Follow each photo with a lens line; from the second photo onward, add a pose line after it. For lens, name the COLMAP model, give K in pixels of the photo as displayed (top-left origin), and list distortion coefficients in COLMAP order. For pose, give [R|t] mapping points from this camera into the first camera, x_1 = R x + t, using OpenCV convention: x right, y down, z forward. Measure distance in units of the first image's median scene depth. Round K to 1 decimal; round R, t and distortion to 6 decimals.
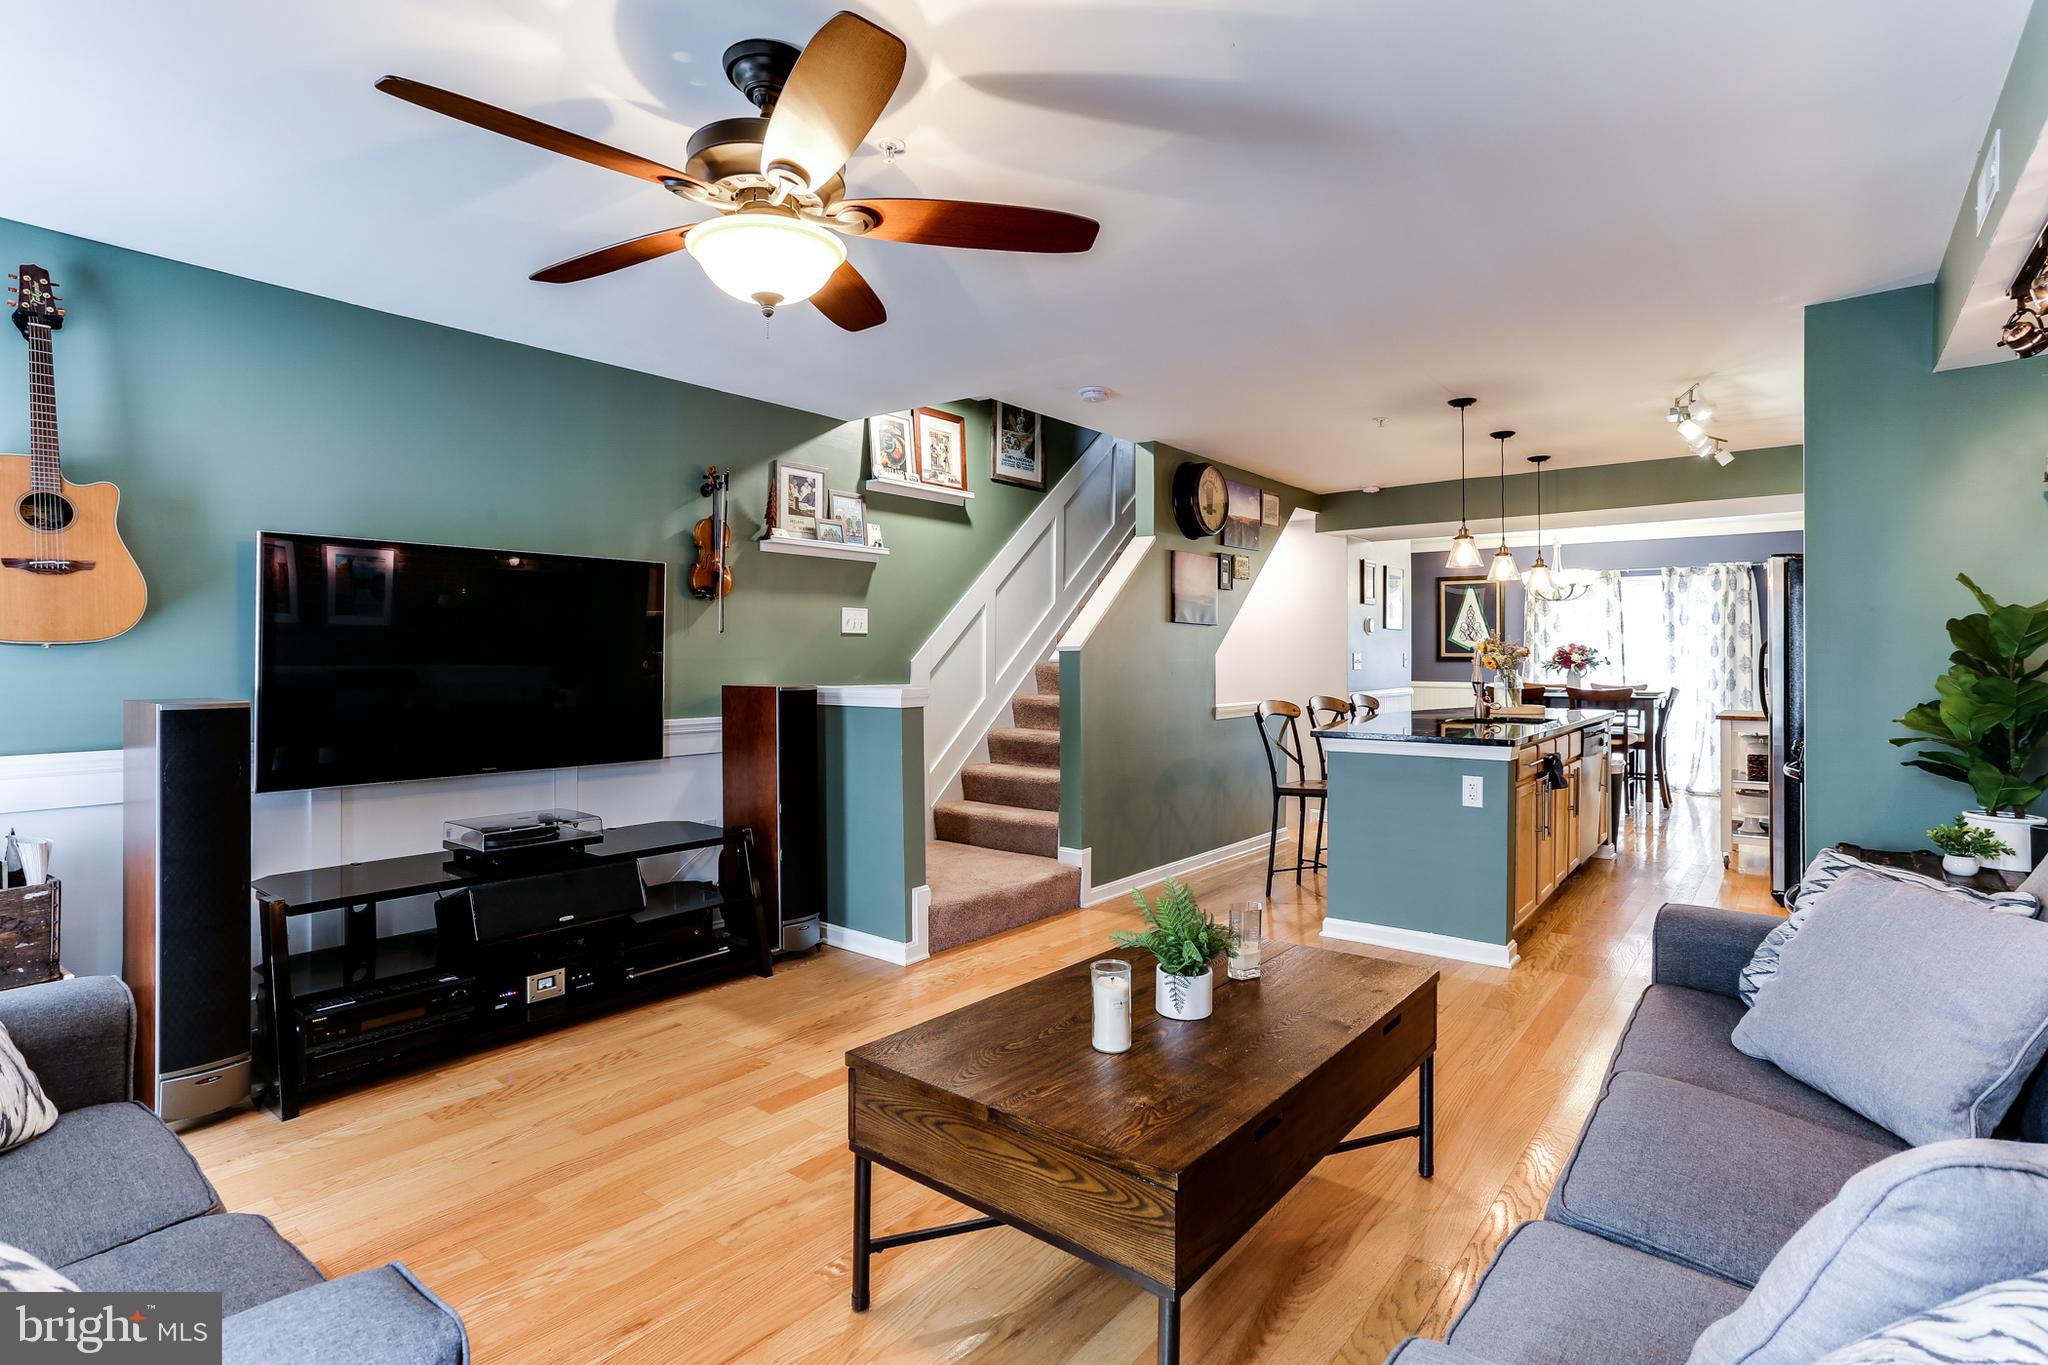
lens RADIAL K [[1002.4, 0, 1012.7], [0, 1002.4, 654.8], [0, 0, 1]] dist [-0.032152, 0.018065]
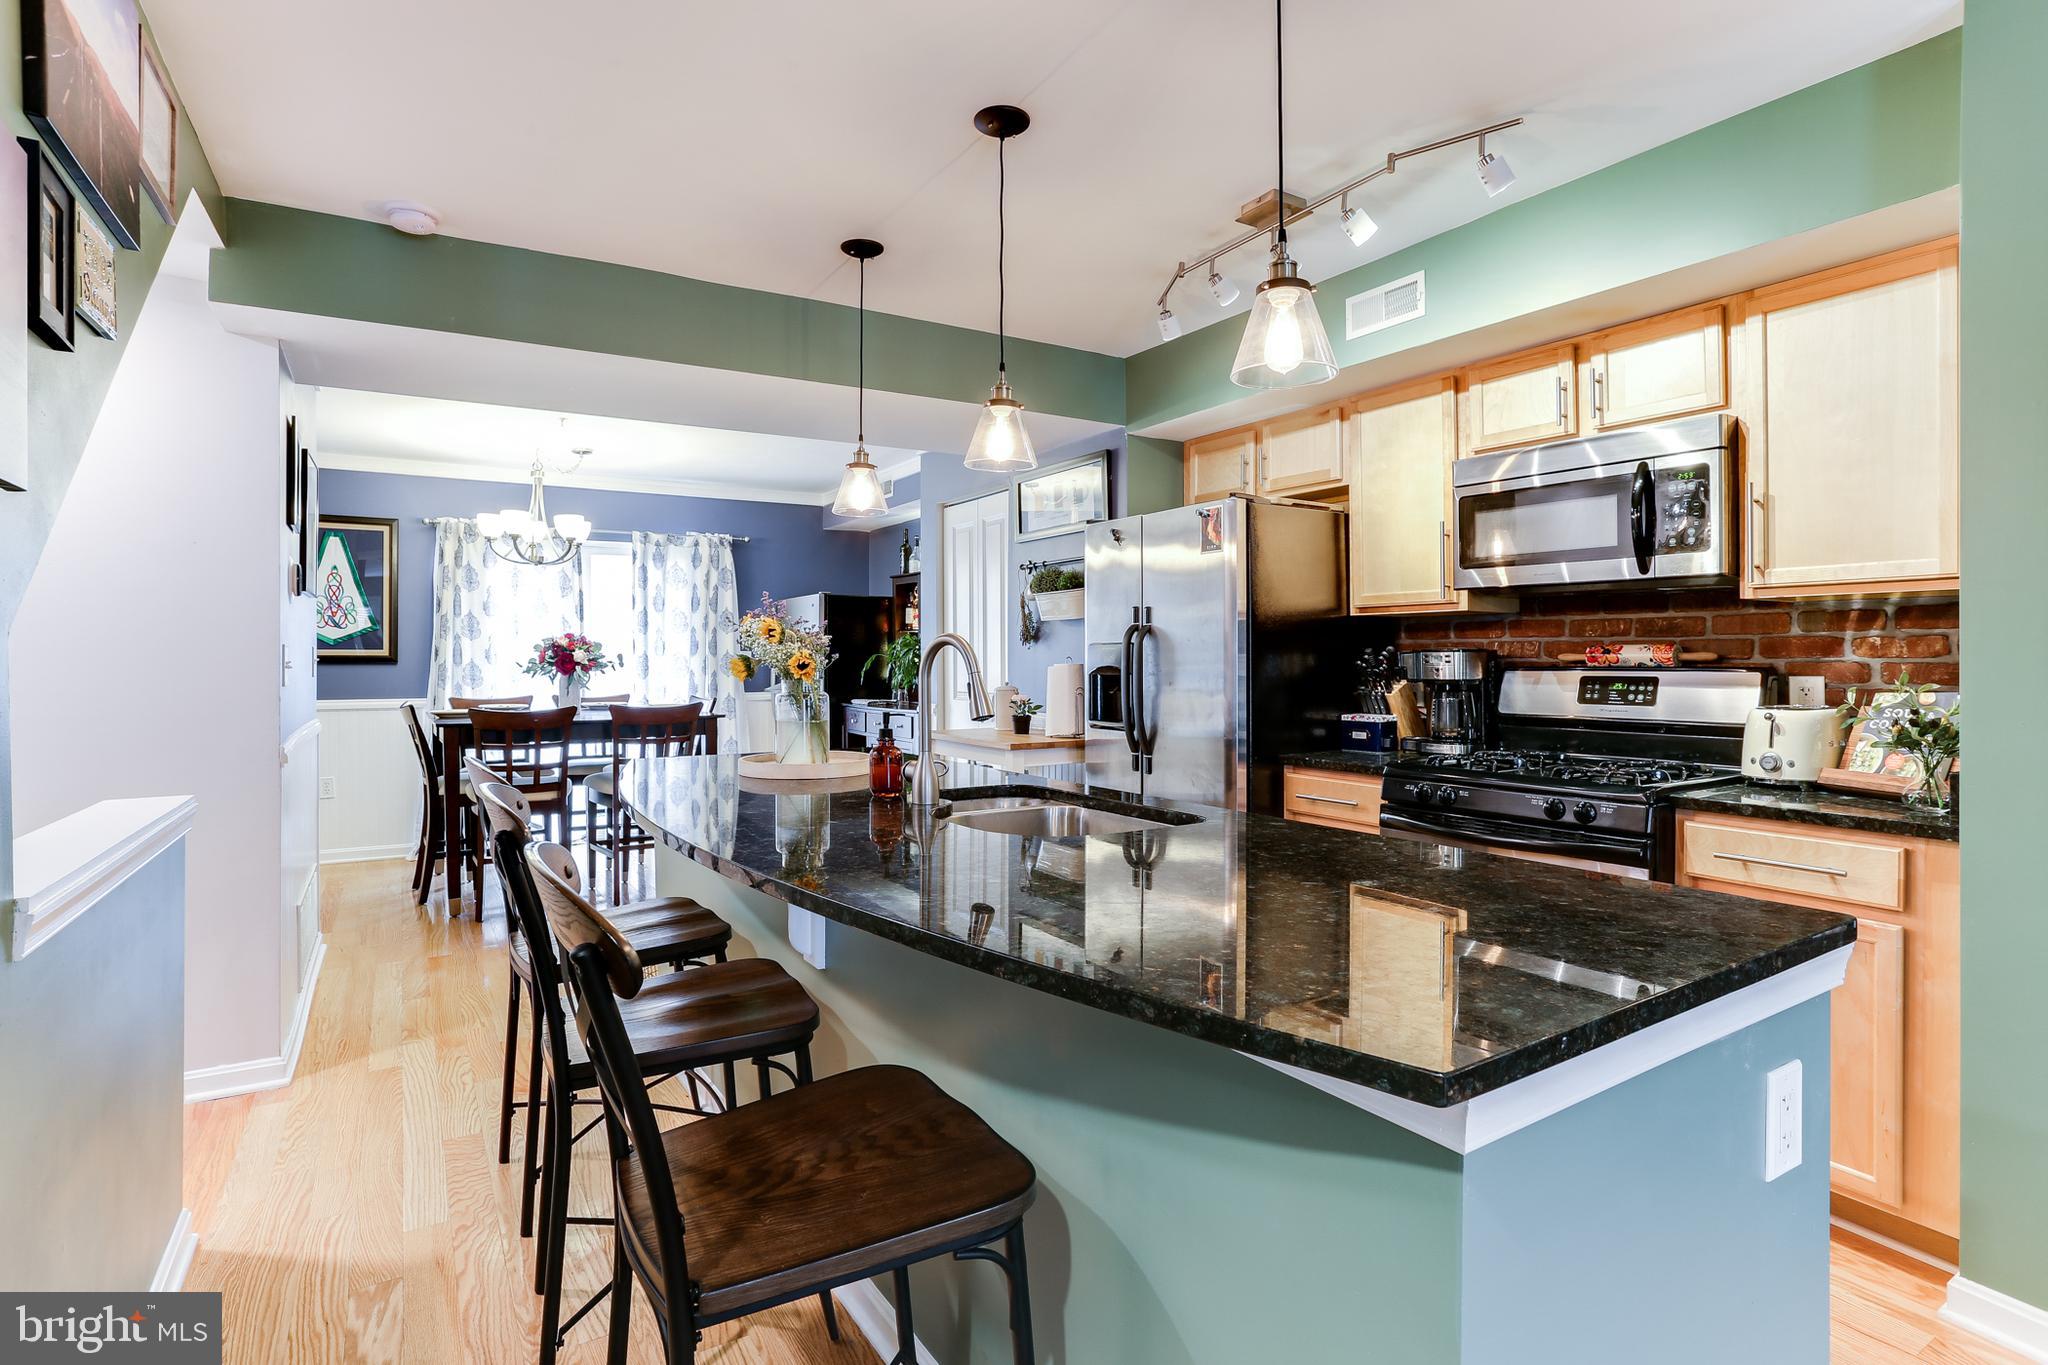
lens RADIAL K [[1002.4, 0, 987.9], [0, 1002.4, 660.6], [0, 0, 1]] dist [-0.032152, 0.018065]
pose [[0.336936, -0.006357, 0.941506, 0.083108], [-0.000118, 0.999977, 0.006794, 0.001964], [-0.941527, -0.002400, 0.336928, 0.766161]]
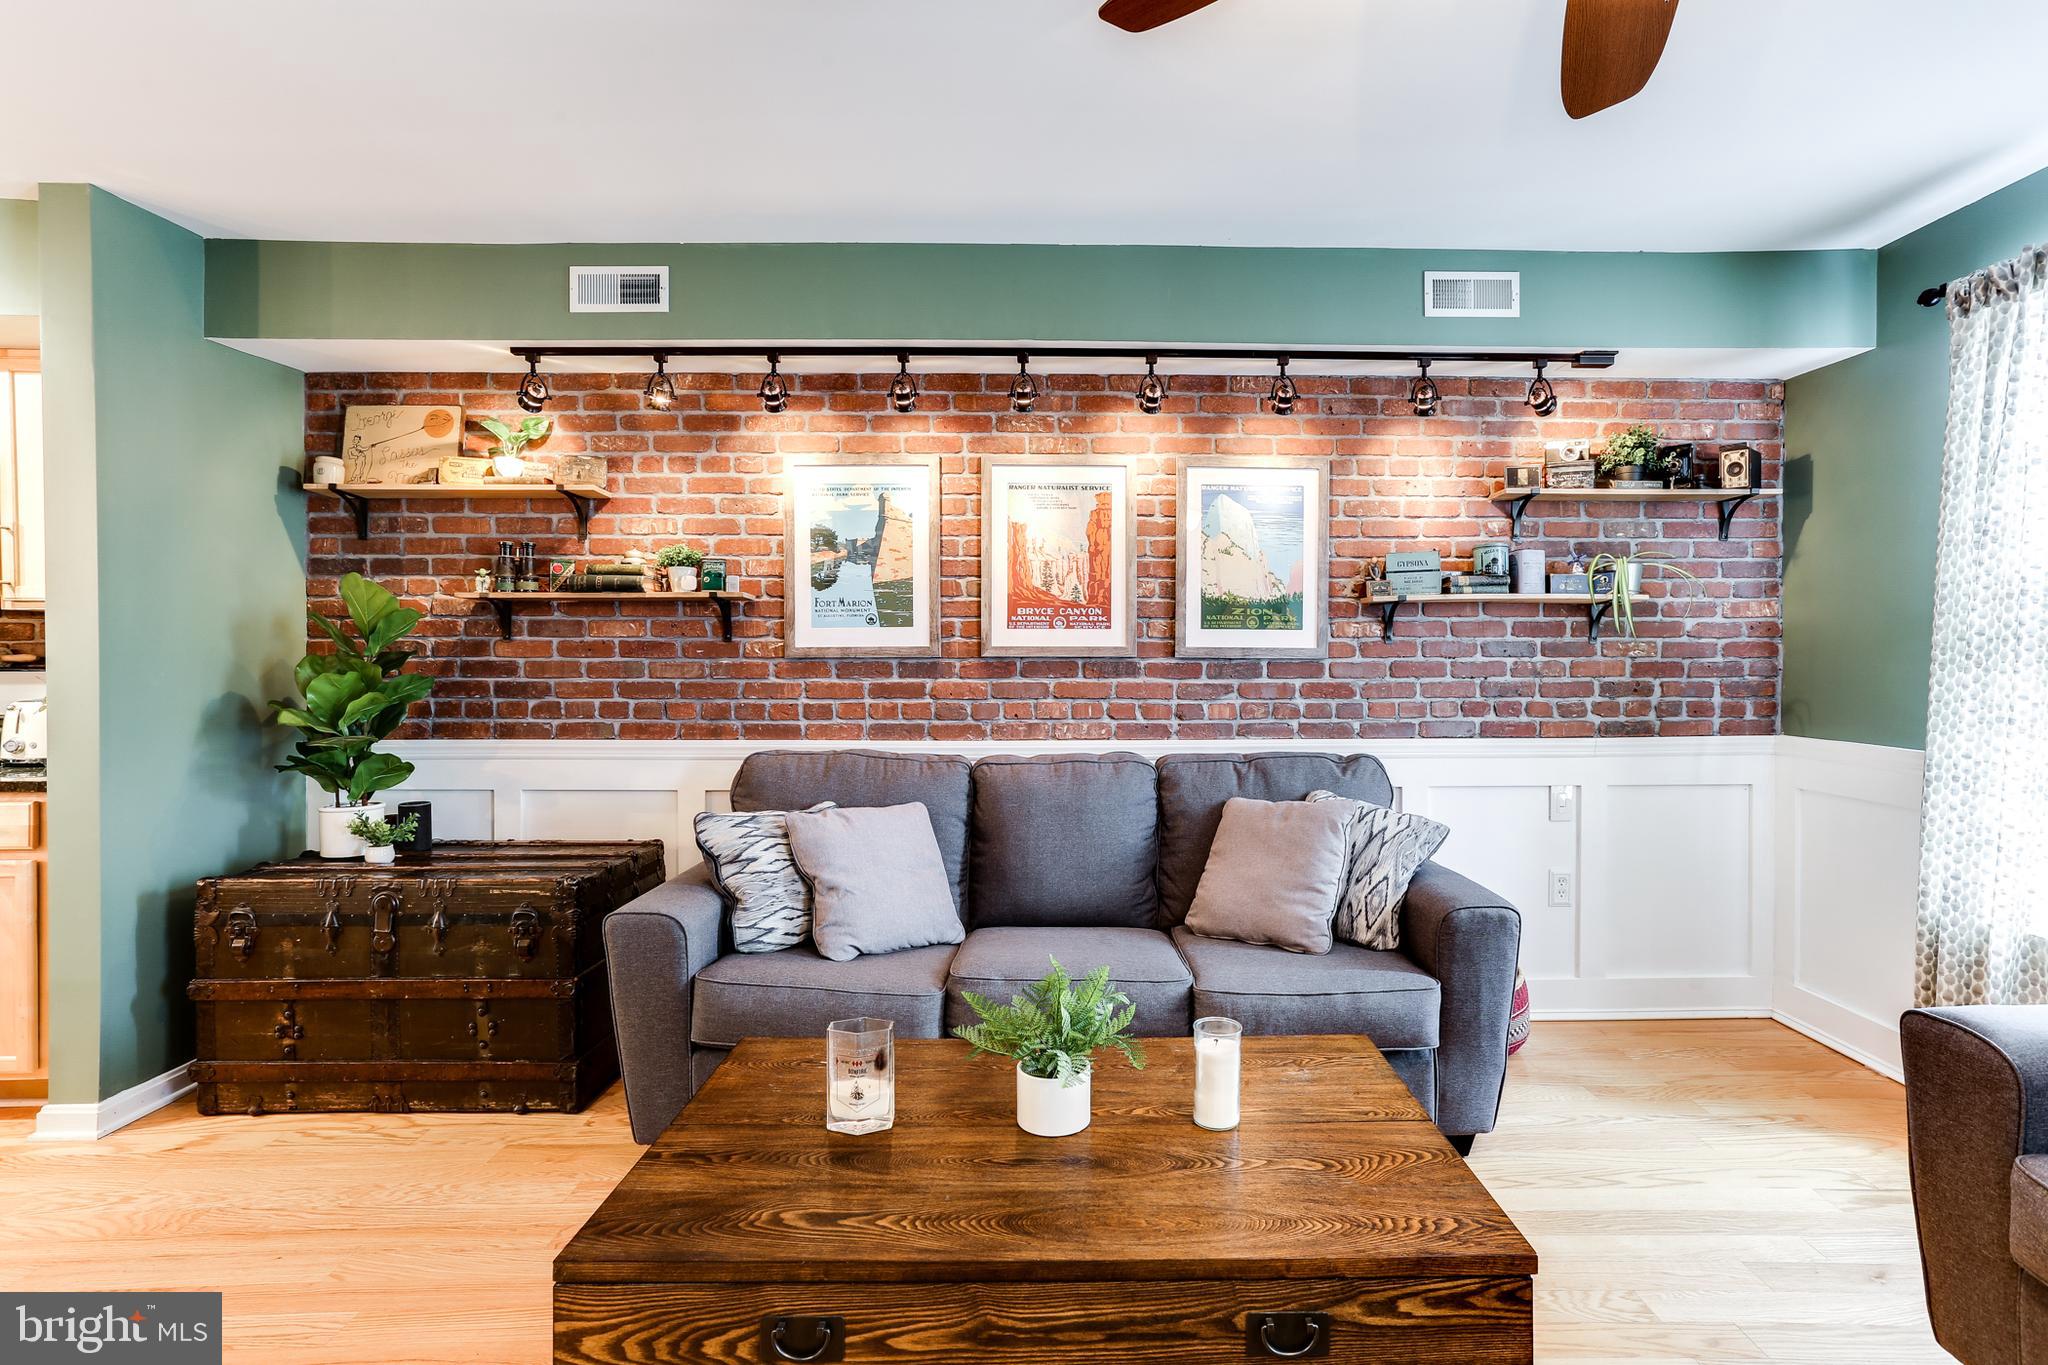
lens RADIAL K [[1002.4, 0, 1079.1], [0, 1002.4, 665.6], [0, 0, 1]] dist [-0.032152, 0.018065]
pose [[-0.651089, -0.007563, 0.758964, -0.143185], [-0.003537, 0.999970, 0.006930, 0.001368], [-0.758993, 0.001827, -0.651096, 0.521378]]
